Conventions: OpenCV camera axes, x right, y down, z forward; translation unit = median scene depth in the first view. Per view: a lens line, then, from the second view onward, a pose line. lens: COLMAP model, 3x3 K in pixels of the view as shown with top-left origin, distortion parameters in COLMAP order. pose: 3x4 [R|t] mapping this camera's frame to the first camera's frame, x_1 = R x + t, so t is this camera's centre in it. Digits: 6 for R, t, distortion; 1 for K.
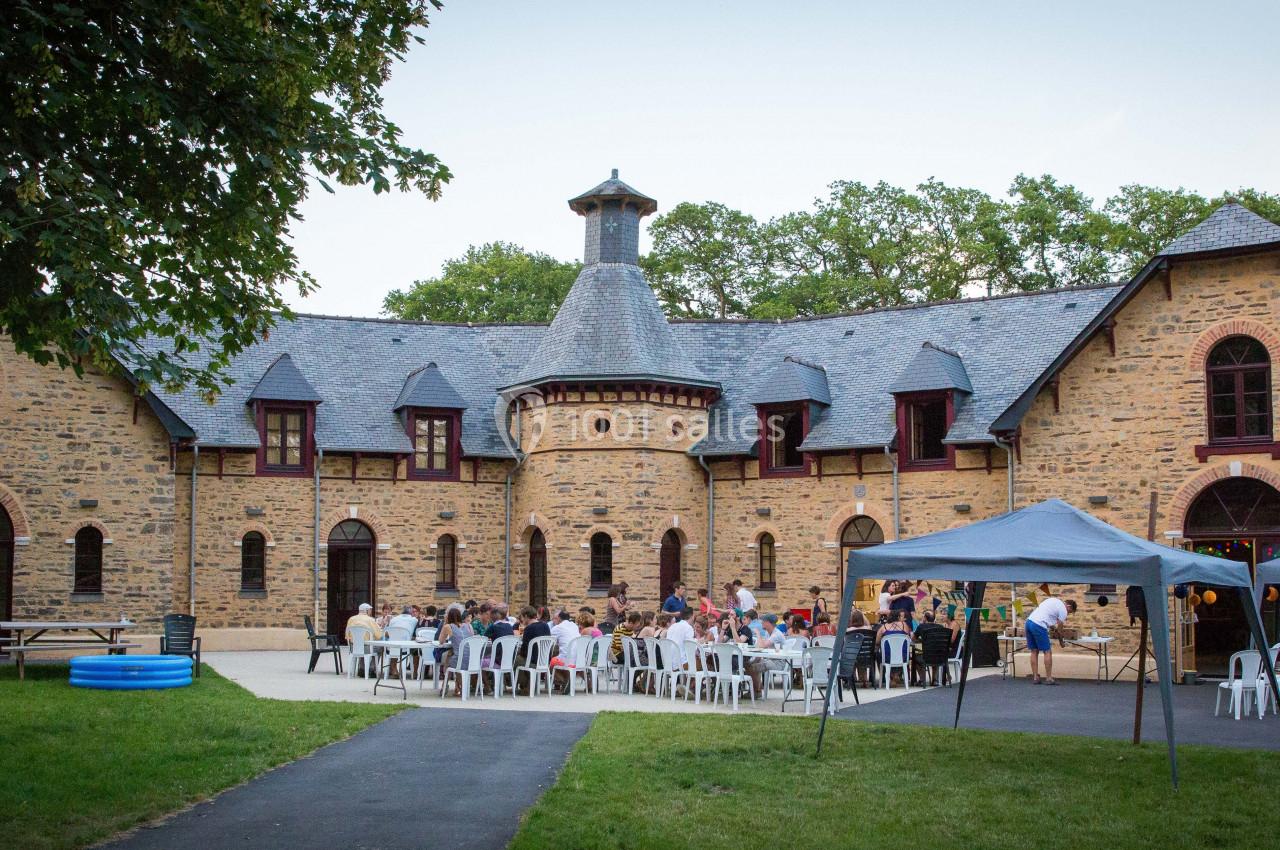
lens RADIAL K [[1028.7, 0, 640.6], [0, 1028.7, 425.7], [0, 0, 1]] dist [0.006819, -0.005894]
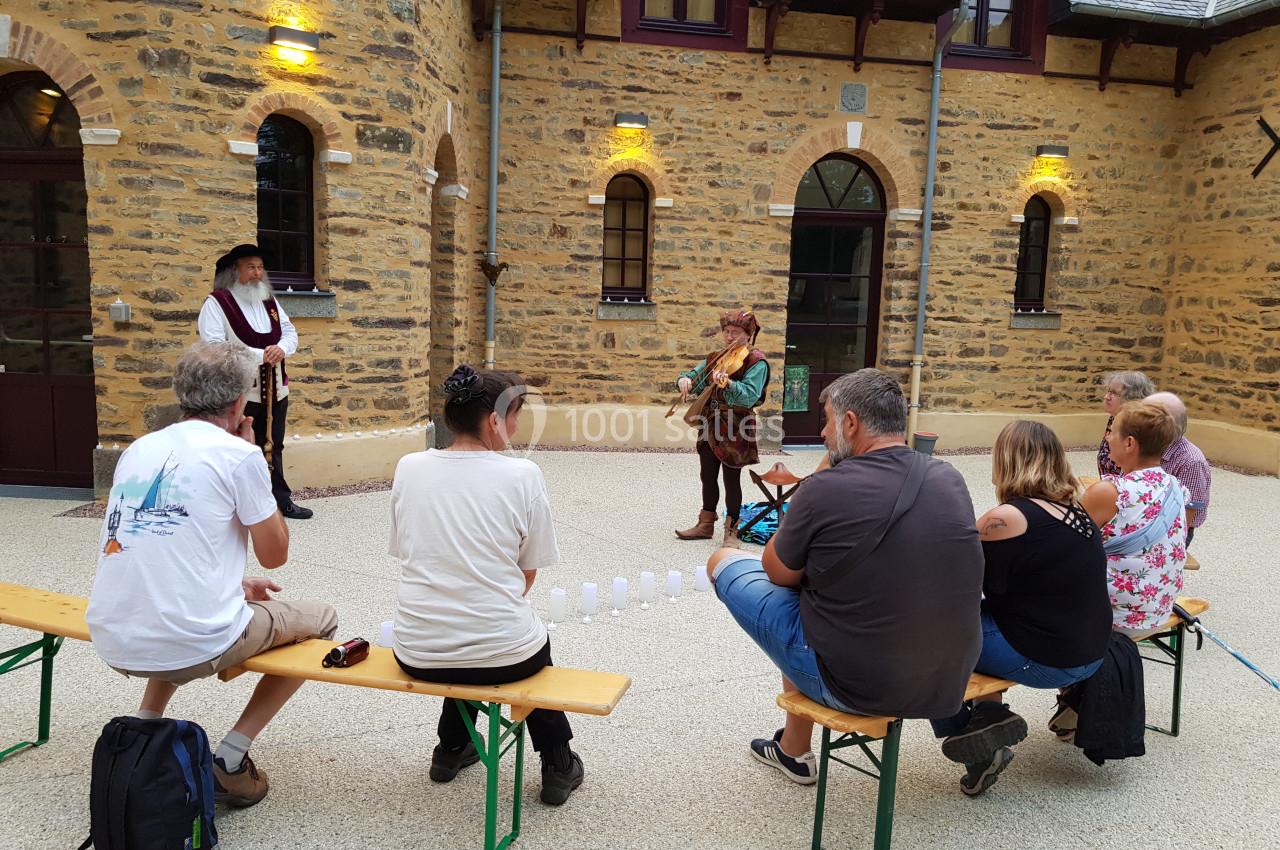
lens RADIAL K [[1028.7, 0, 638.1], [0, 1028.7, 424.9], [0, 0, 1]] dist [0.006819, -0.005894]
pose [[0.739345, -0.059469, 0.670696, -0.176665], [-0.121347, 0.968014, 0.219599, 0.114212], [-0.662302, -0.243747, 0.708480, 0.684812]]
